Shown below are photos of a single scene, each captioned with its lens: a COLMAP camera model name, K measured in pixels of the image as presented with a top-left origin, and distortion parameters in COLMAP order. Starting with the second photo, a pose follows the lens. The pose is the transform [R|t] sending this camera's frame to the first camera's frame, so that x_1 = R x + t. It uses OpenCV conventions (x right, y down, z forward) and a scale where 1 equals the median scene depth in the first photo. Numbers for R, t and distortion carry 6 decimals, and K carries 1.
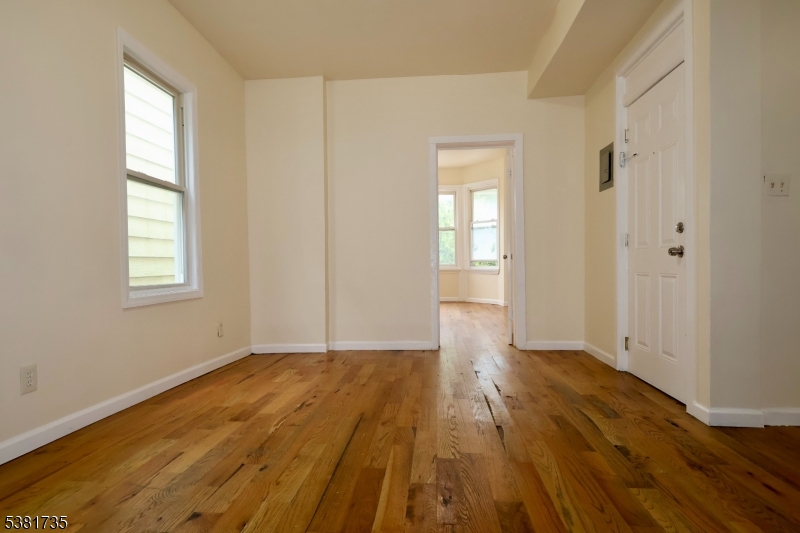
lens RADIAL K [[451.9, 0, 400.0], [0, 451.9, 266.5], [0, 0, 1]] dist [-0.000224, 0.000141]
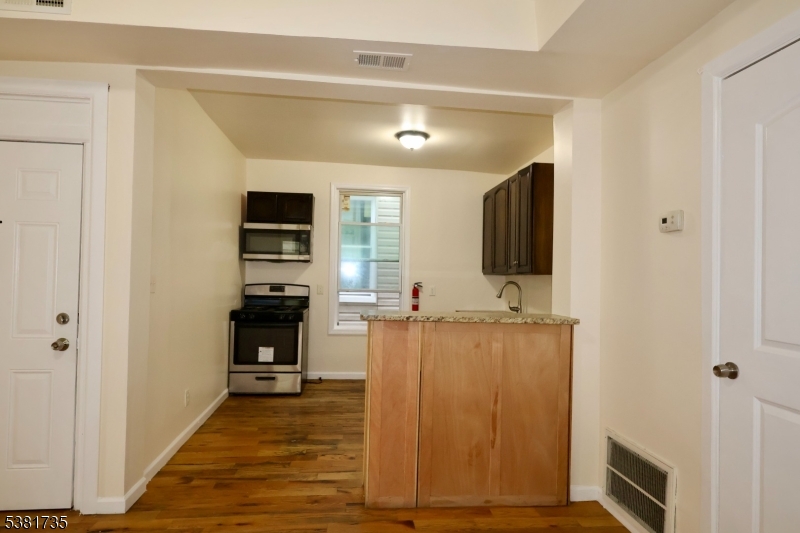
lens RADIAL K [[451.9, 0, 400.0], [0, 451.9, 266.5], [0, 0, 1]] dist [-0.000224, 0.000141]
pose [[-0.182605, 0.022051, 0.982939, -0.459576], [-0.013153, 0.999604, -0.024869, -0.195289], [-0.983098, -0.017469, -0.182242, 0.538539]]
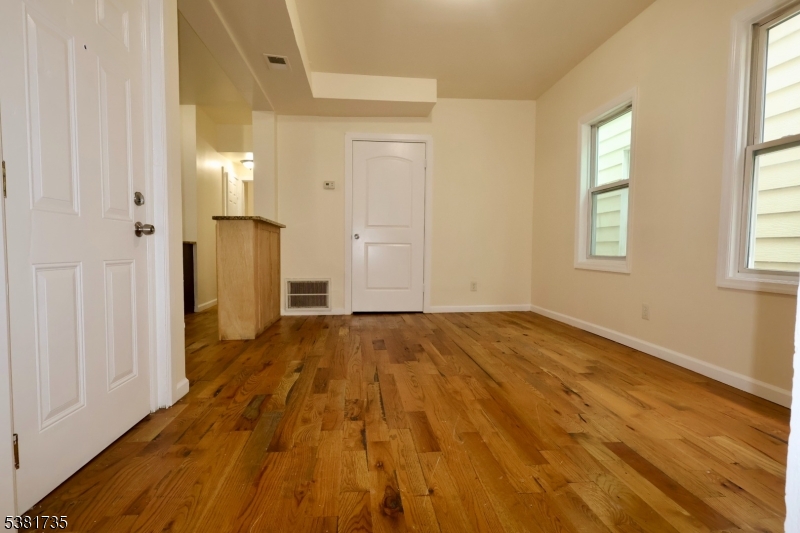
lens RADIAL K [[403.6, 0, 400.0], [0, 403.6, 266.5], [0, 0, 1]] dist [0.000351, 0.000071]
pose [[-0.982021, 0.009695, -0.188525, 0.338900], [-0.000213, 0.998623, 0.052467, -0.006706], [0.188774, 0.051563, -0.980666, 1.946812]]
